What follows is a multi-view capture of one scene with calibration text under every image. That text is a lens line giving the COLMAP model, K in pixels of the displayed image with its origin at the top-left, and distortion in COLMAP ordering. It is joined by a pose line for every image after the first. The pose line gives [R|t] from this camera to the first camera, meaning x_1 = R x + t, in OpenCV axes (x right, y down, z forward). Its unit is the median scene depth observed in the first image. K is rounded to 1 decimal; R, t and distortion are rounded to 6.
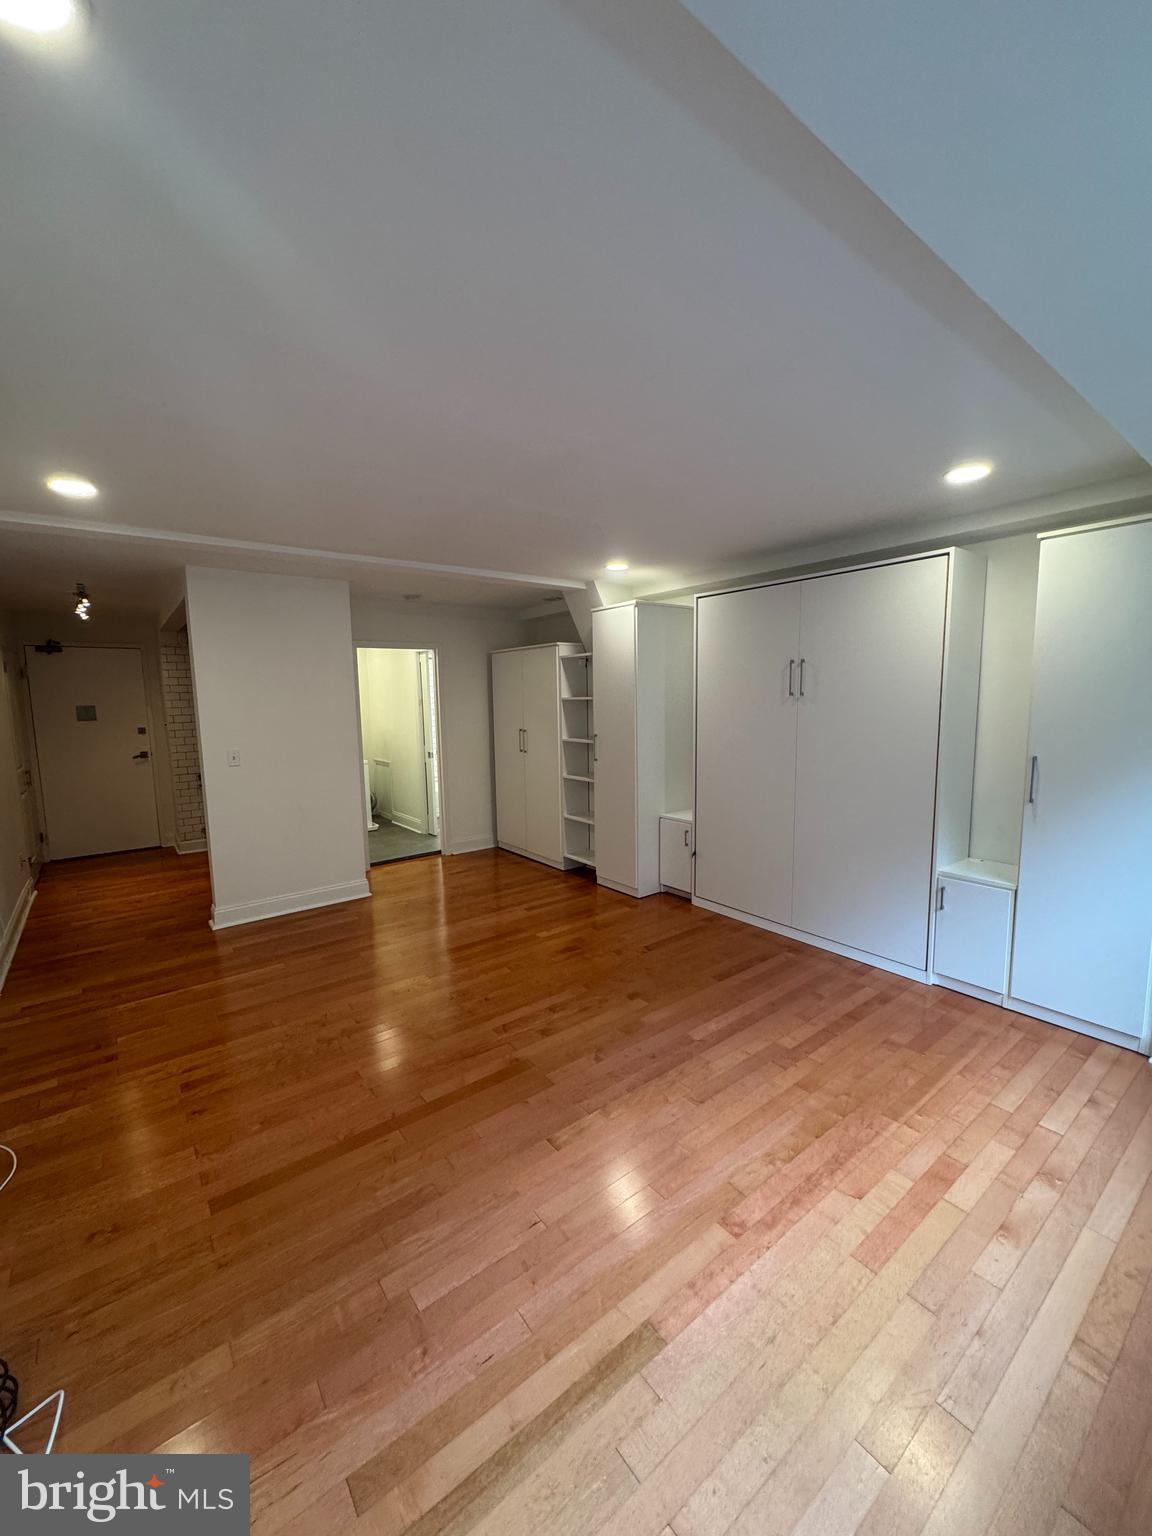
lens RADIAL K [[610.9, 0, 578.0], [0, 610.9, 766.1], [0, 0, 1]] dist [-0.002640, -0.000039]
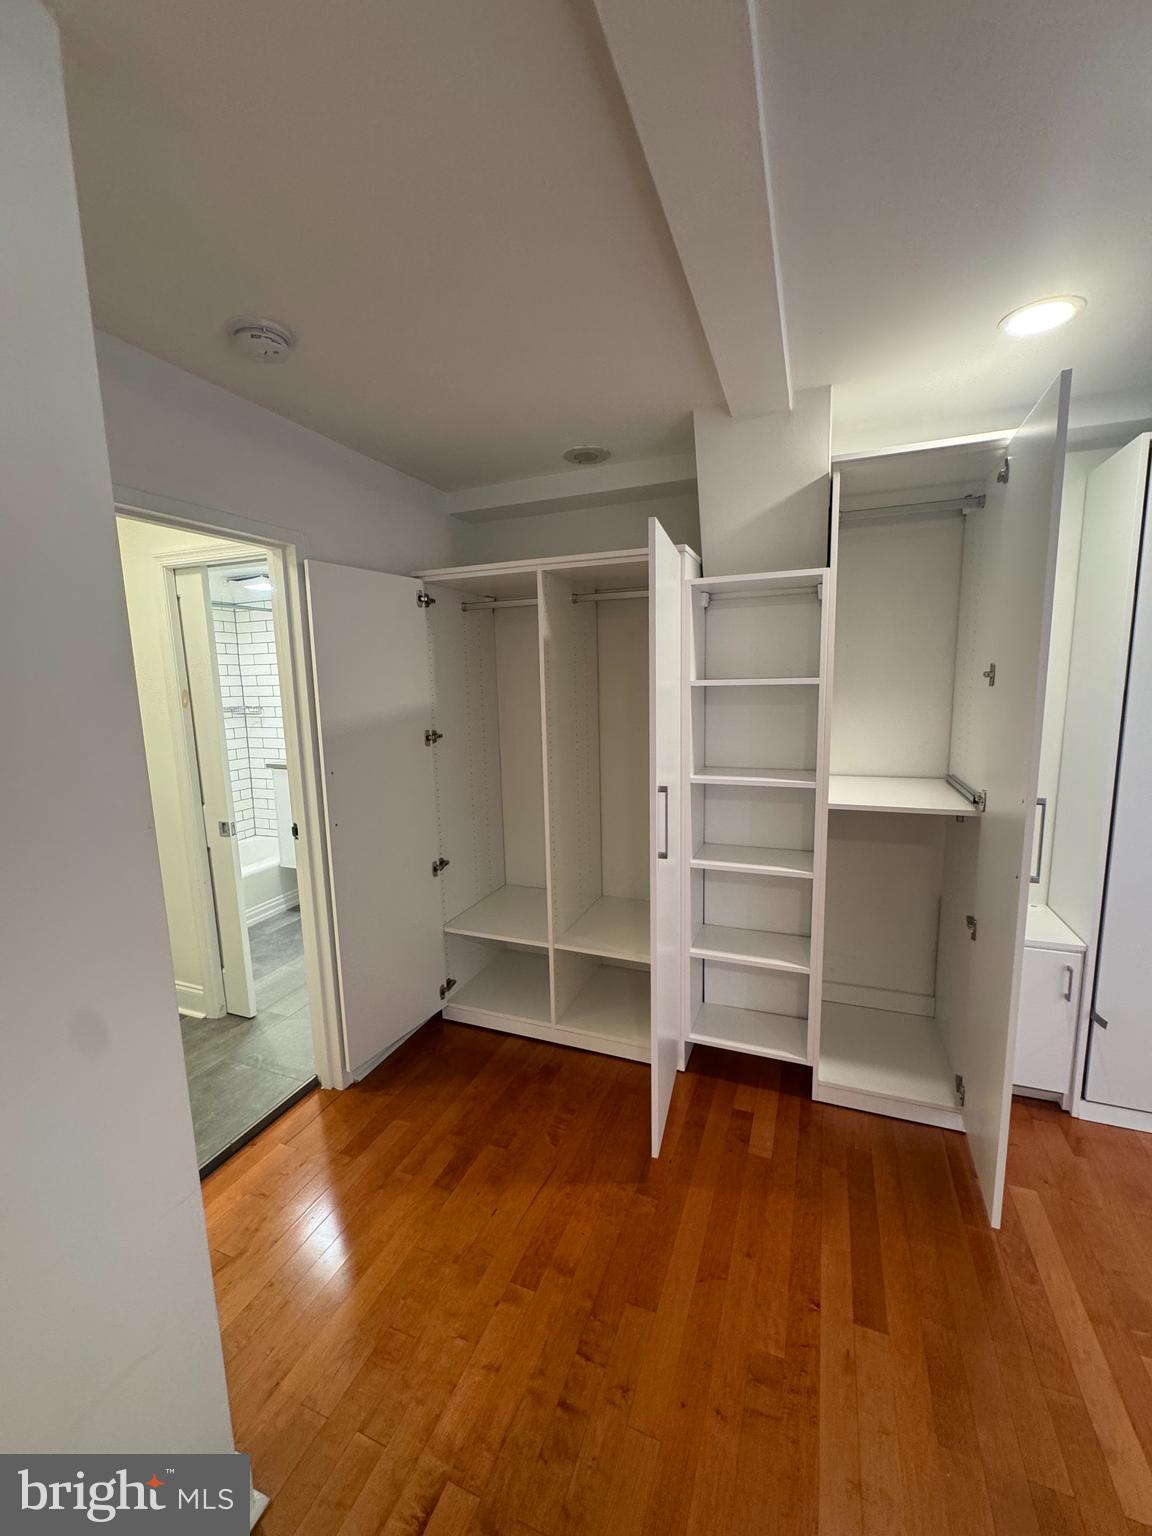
lens RADIAL K [[610.9, 0, 573.1], [0, 610.9, 767.5], [0, 0, 1]] dist [-0.002640, -0.000039]
pose [[0.859449, -0.075384, 0.505633, -0.641729], [0.066059, 0.997152, 0.036381, -0.152828], [-0.506936, 0.002134, 0.861981, 1.406217]]
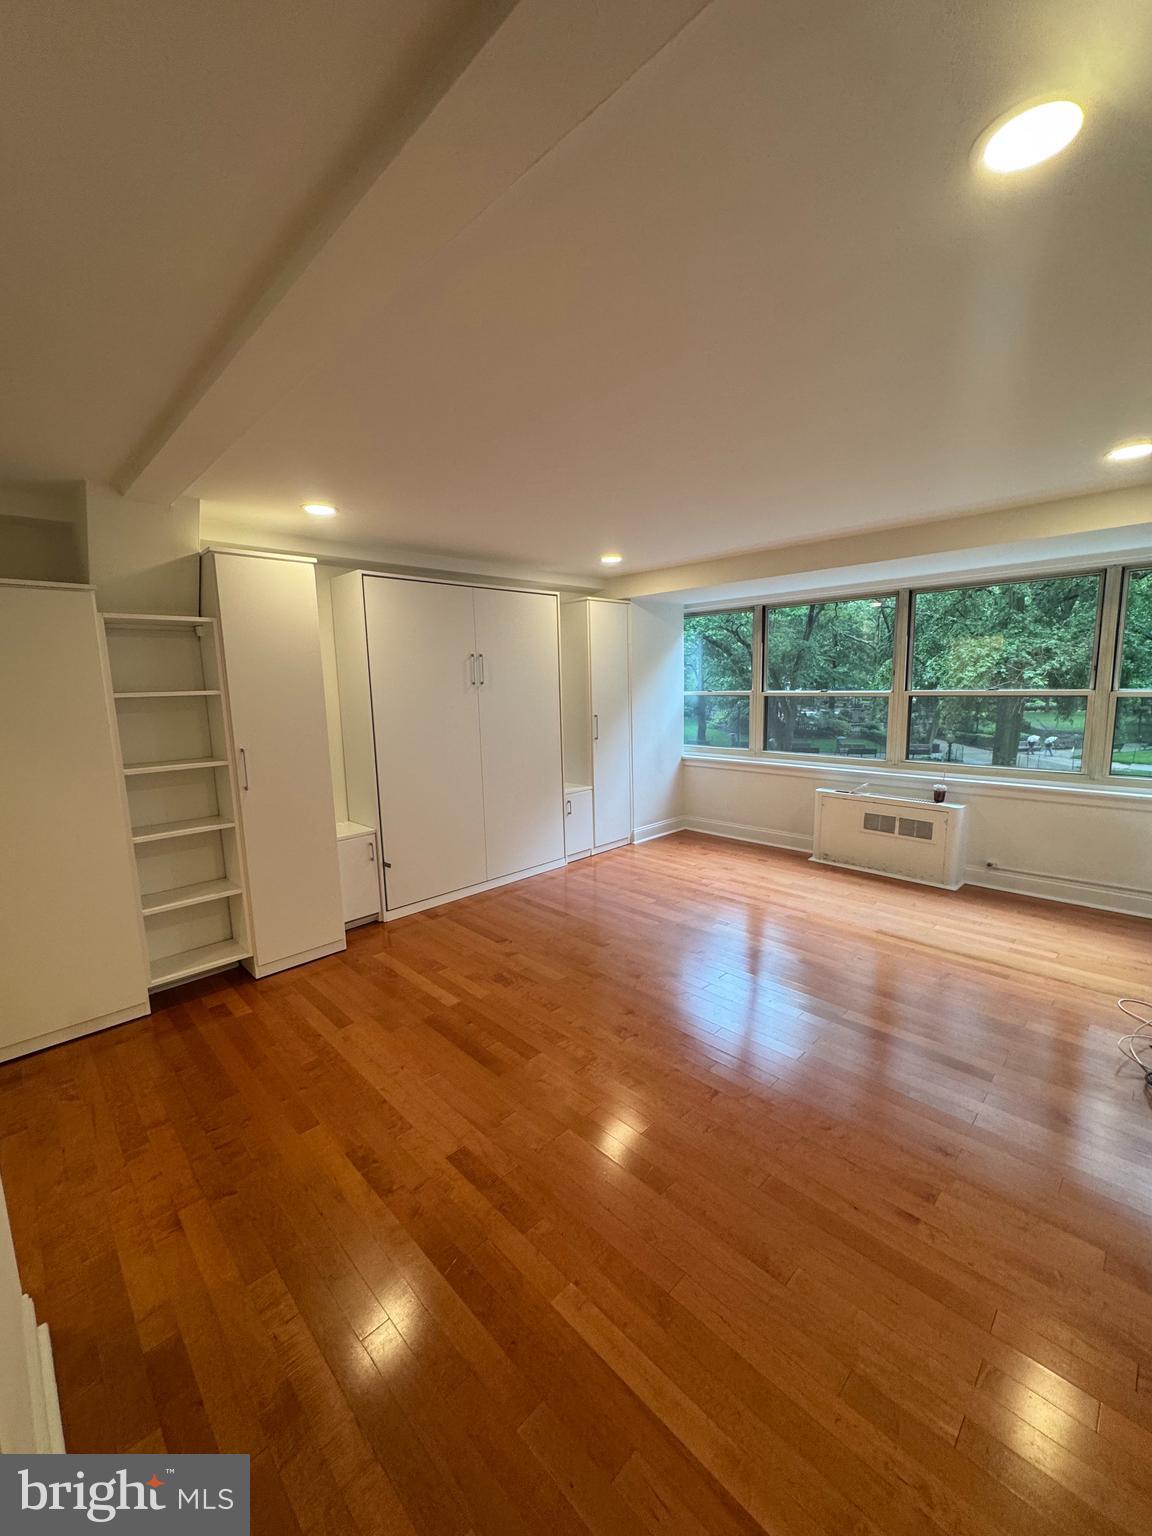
lens RADIAL K [[610.9, 0, 576.7], [0, 610.9, 767.8], [0, 0, 1]] dist [-0.002640, -0.000039]
pose [[-0.120121, -0.120884, 0.985372, -1.232418], [0.141716, 0.980306, 0.137538, -0.135802], [-0.982592, 0.156164, -0.100624, 1.390253]]
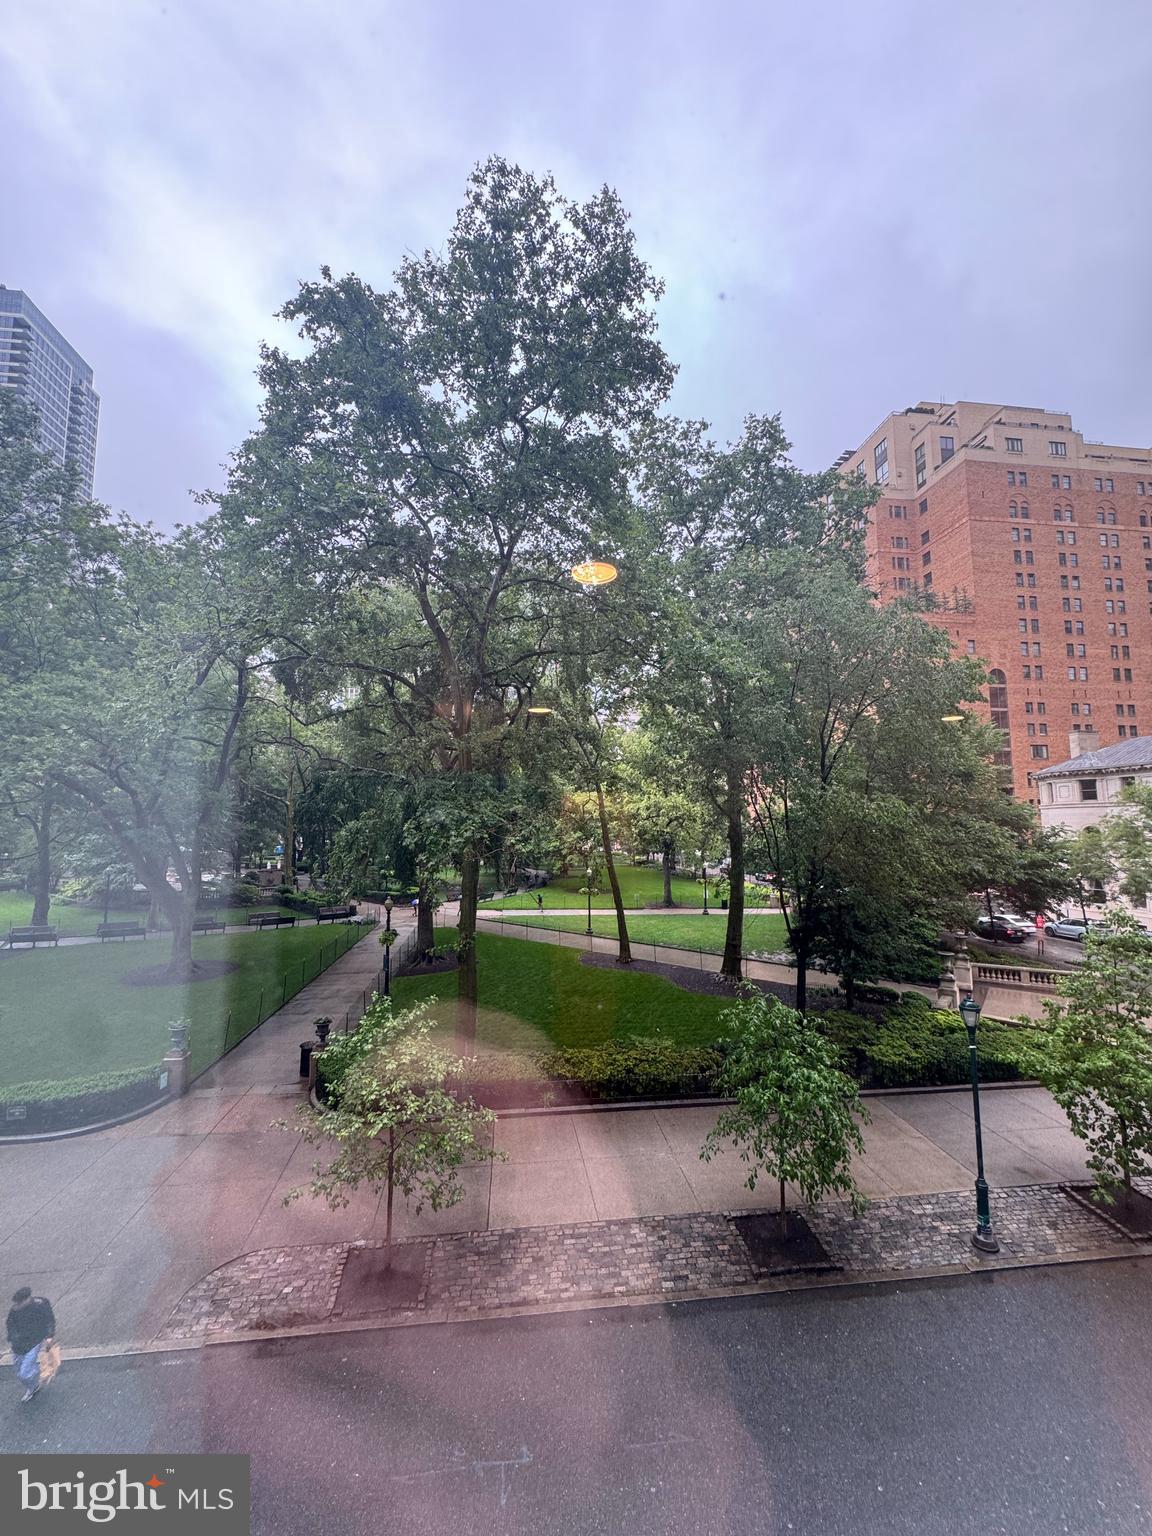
lens RADIAL K [[610.9, 0, 574.9], [0, 610.9, 772.7], [0, 0, 1]] dist [-0.002640, -0.000039]
pose [[-0.860307, 0.068863, 0.505104, 1.105376], [0.081165, 0.996698, 0.002359, -0.164196], [-0.503273, 0.043026, -0.863055, 0.686473]]
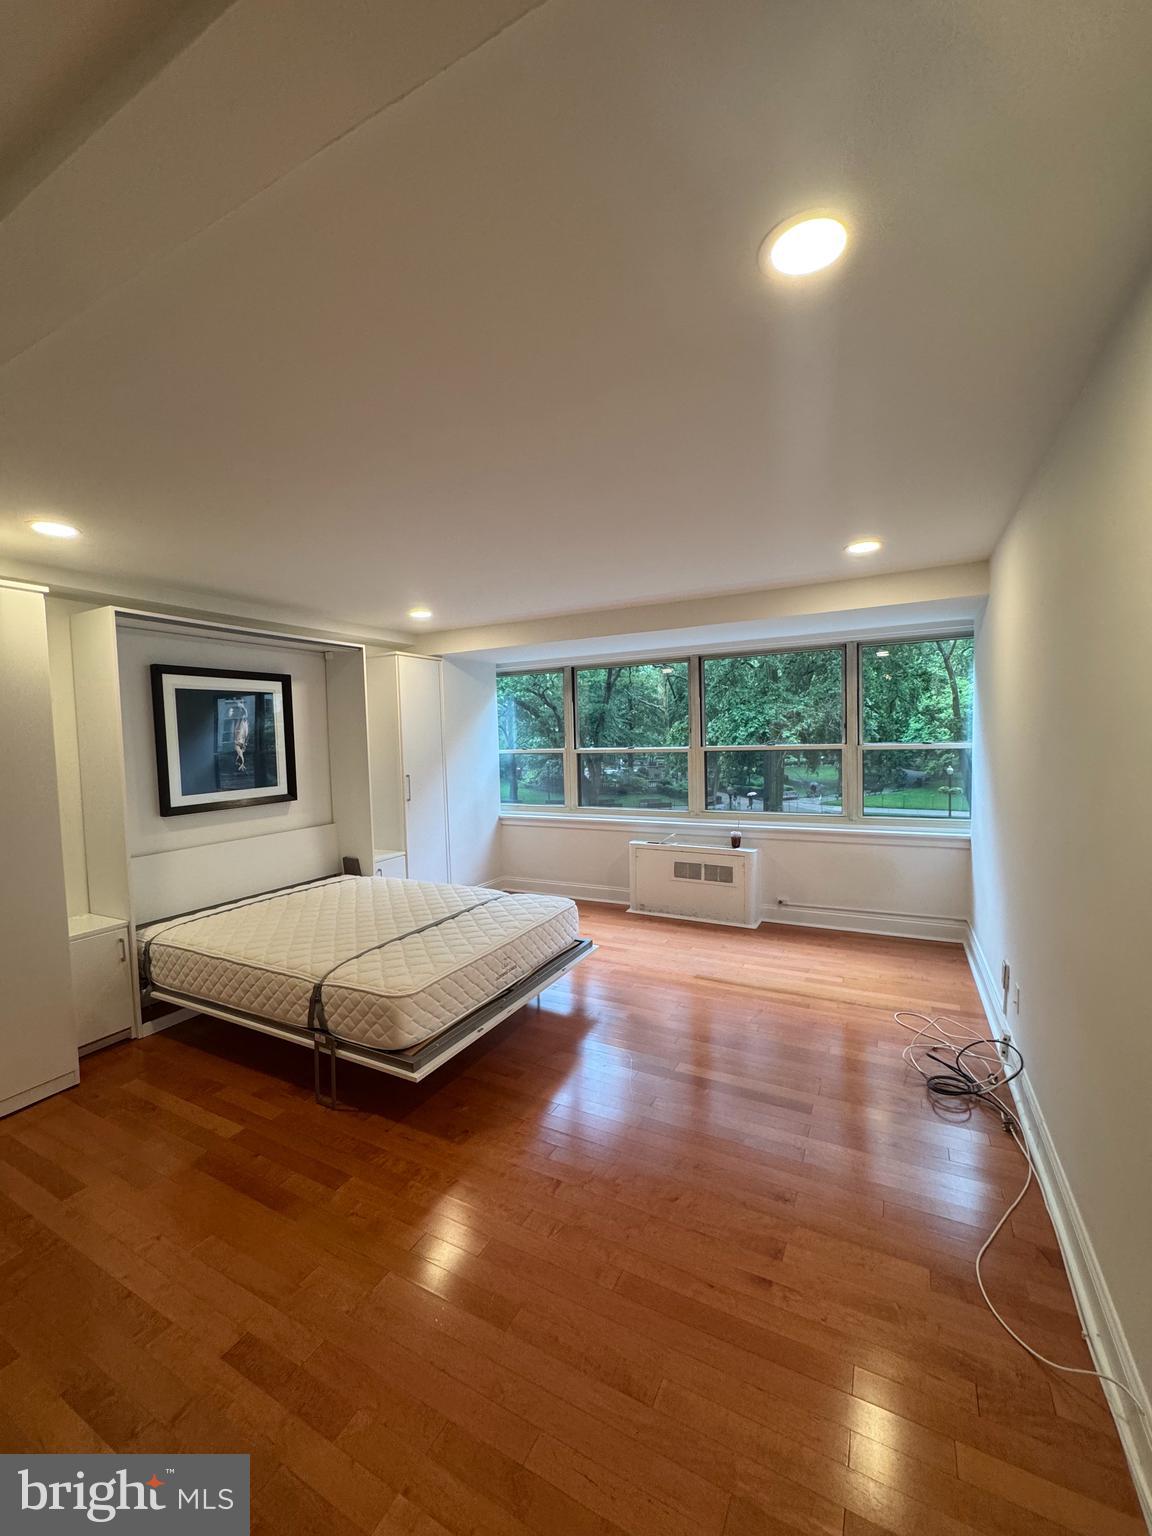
lens RADIAL K [[610.9, 0, 577.0], [0, 610.9, 766.2], [0, 0, 1]] dist [-0.002640, -0.000039]
pose [[-0.414668, -0.015297, 0.909844, -1.171238], [0.140348, 0.986820, 0.080556, -0.125691], [-0.899085, 0.161099, -0.407055, 1.391855]]
